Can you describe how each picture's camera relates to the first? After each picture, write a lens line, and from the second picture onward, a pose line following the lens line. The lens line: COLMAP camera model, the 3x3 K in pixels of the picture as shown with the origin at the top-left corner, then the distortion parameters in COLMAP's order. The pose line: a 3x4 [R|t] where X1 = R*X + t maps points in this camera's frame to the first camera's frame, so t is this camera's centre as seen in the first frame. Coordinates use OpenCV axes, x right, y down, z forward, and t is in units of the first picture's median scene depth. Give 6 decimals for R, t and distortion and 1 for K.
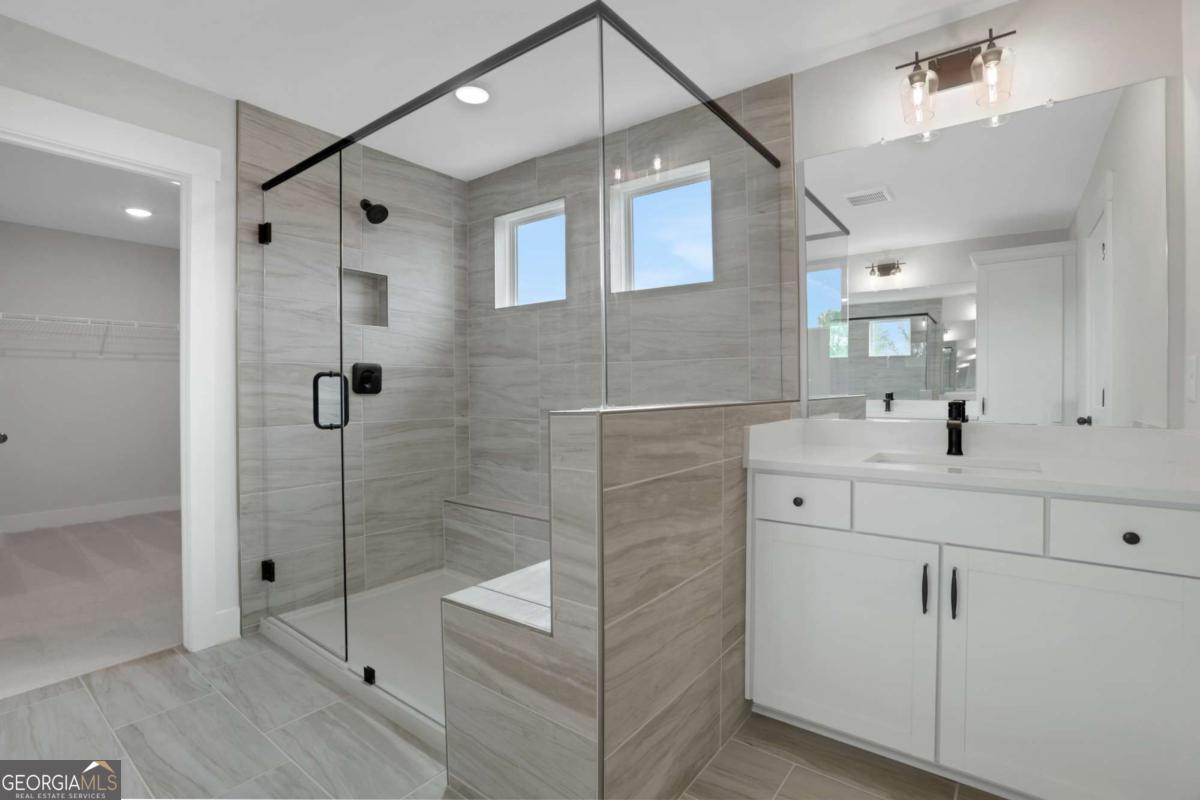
lens RADIAL K [[539.7, 0, 585.6], [0, 539.7, 400.8], [0, 0, 1]] dist [-0.002383, -0.000432]
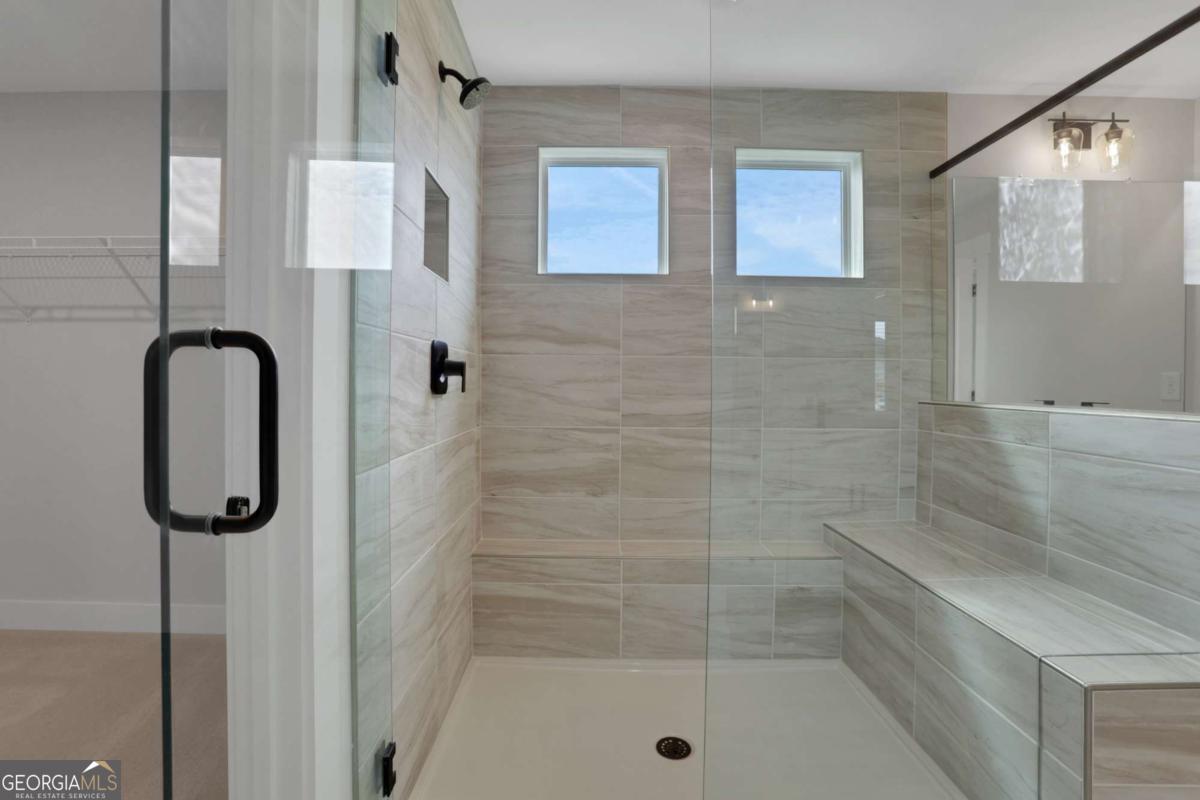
lens RADIAL K [[564.1, 0, 597.2], [0, 564.1, 391.5], [0, 0, 1]] dist [-0.000865, 0.000176]
pose [[0.800853, 0.007300, 0.598817, -0.750288], [0.001274, 0.999903, -0.013894, -0.005932], [-0.598860, 0.011890, 0.800765, 0.483730]]
